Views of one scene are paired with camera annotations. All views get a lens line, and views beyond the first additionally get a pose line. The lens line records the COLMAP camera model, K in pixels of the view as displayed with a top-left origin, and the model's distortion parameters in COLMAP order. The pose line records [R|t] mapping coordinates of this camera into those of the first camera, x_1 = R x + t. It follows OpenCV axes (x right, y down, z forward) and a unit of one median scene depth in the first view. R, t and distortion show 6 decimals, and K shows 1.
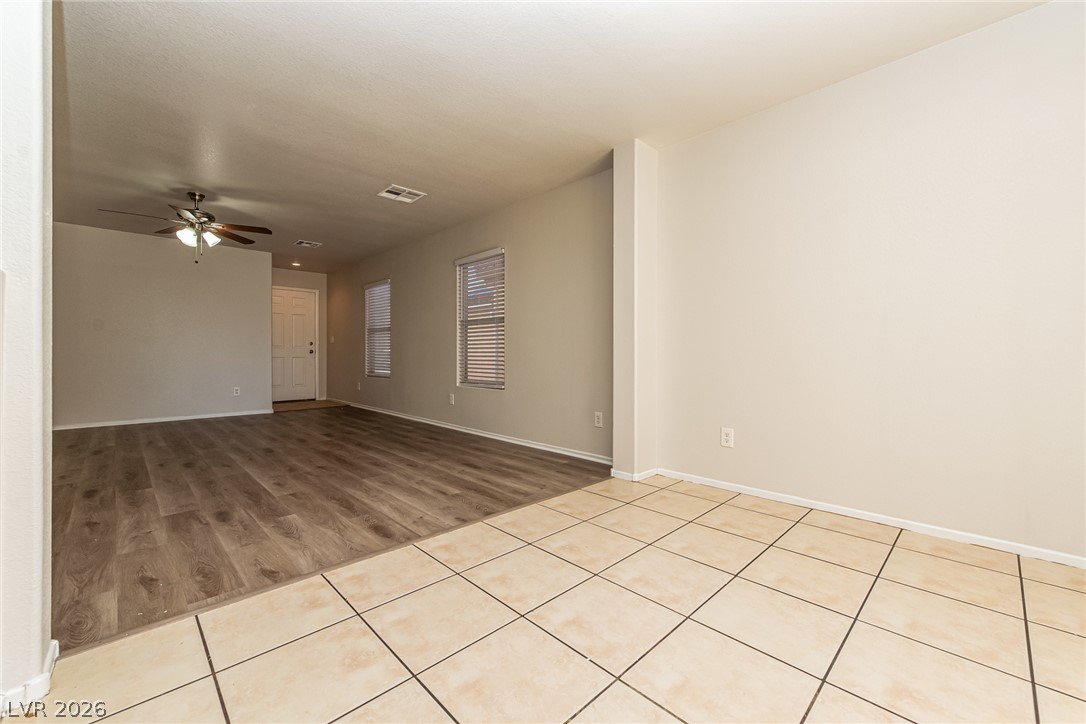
lens RADIAL K [[436.0, 0, 546.2], [0, 436.0, 355.9], [0, 0, 1]] dist [0.003118, -0.000499]
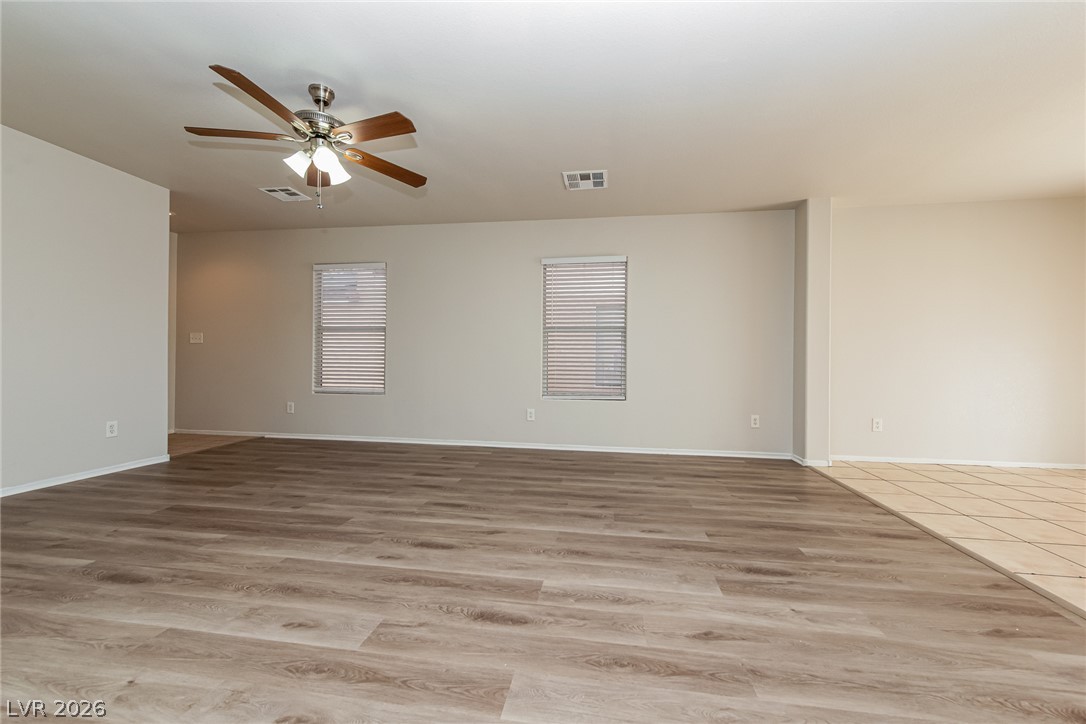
lens RADIAL K [[436.0, 0, 541.2], [0, 436.0, 366.9], [0, 0, 1]] dist [0.003118, -0.000499]
pose [[0.804193, -0.003216, 0.594360, -1.566395], [-0.004050, 0.999932, 0.010891, -0.013873], [-0.594355, -0.011165, 0.804125, 0.616639]]
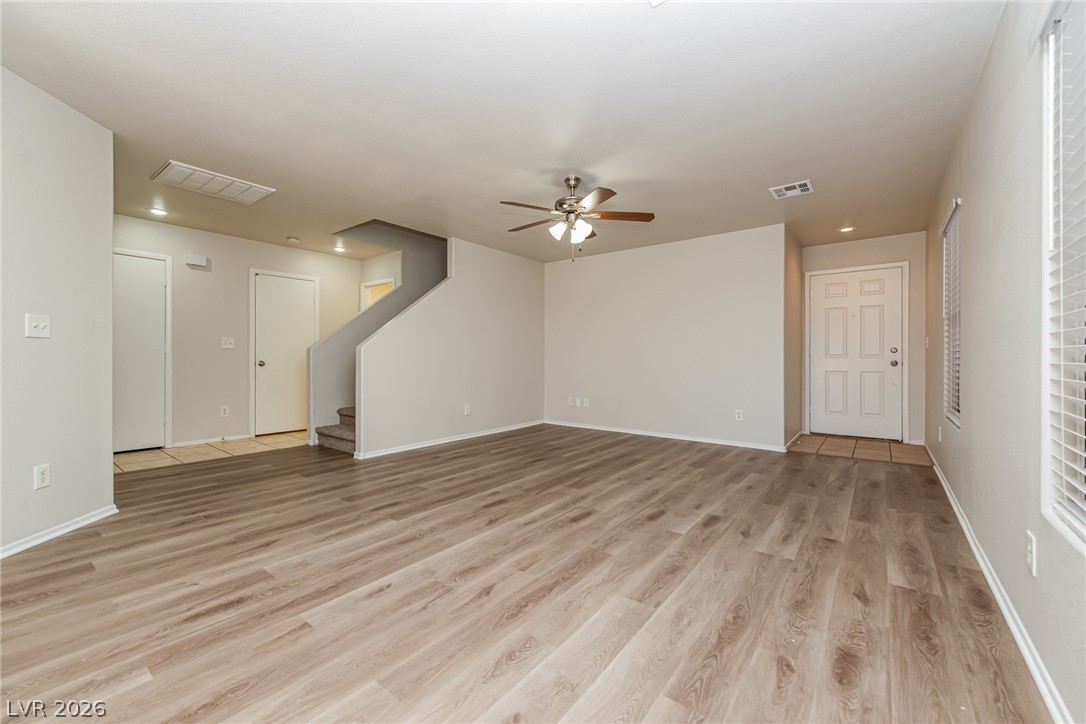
lens RADIAL K [[436.0, 0, 545.5], [0, 436.0, 355.7], [0, 0, 1]] dist [0.003118, -0.000499]
pose [[0.134670, -0.007971, -0.990858, 0.032157], [-0.007322, 0.999932, -0.009039, -0.038363], [0.990863, 0.008472, 0.134602, 1.445918]]
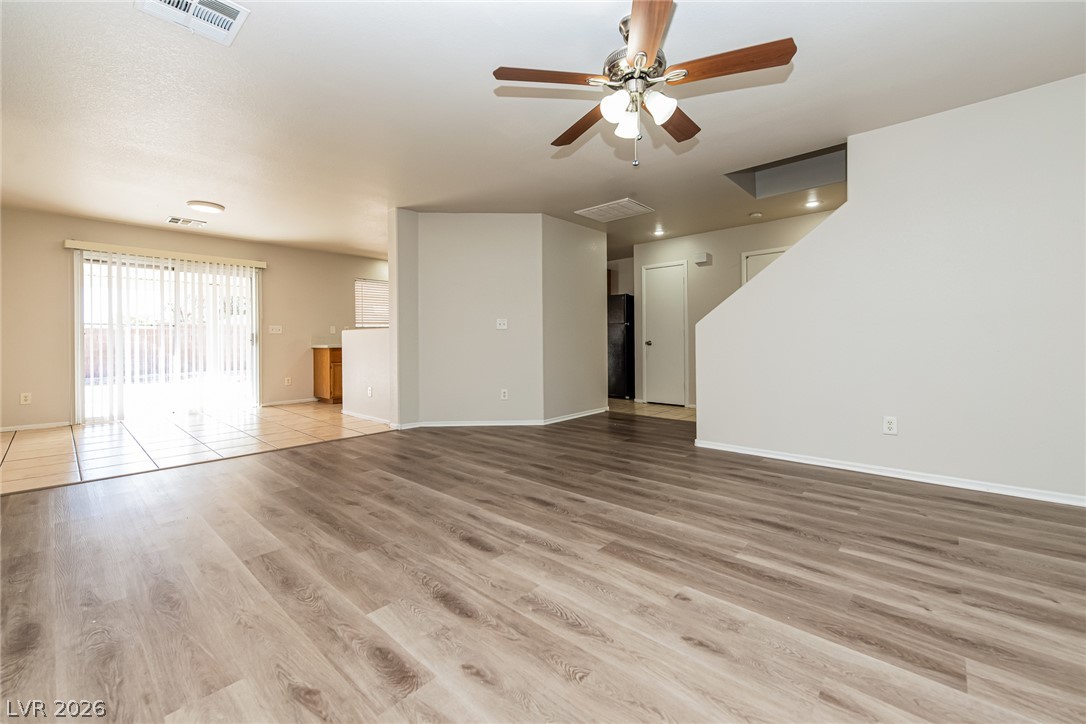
lens RADIAL K [[436.0, 0, 545.9], [0, 436.0, 345.3], [0, 0, 1]] dist [0.003118, -0.000499]
pose [[-0.997989, 0.004604, -0.063220, -1.156622], [0.003584, 0.999862, 0.016249, -0.036093], [0.063286, 0.015990, -0.997867, 2.548584]]
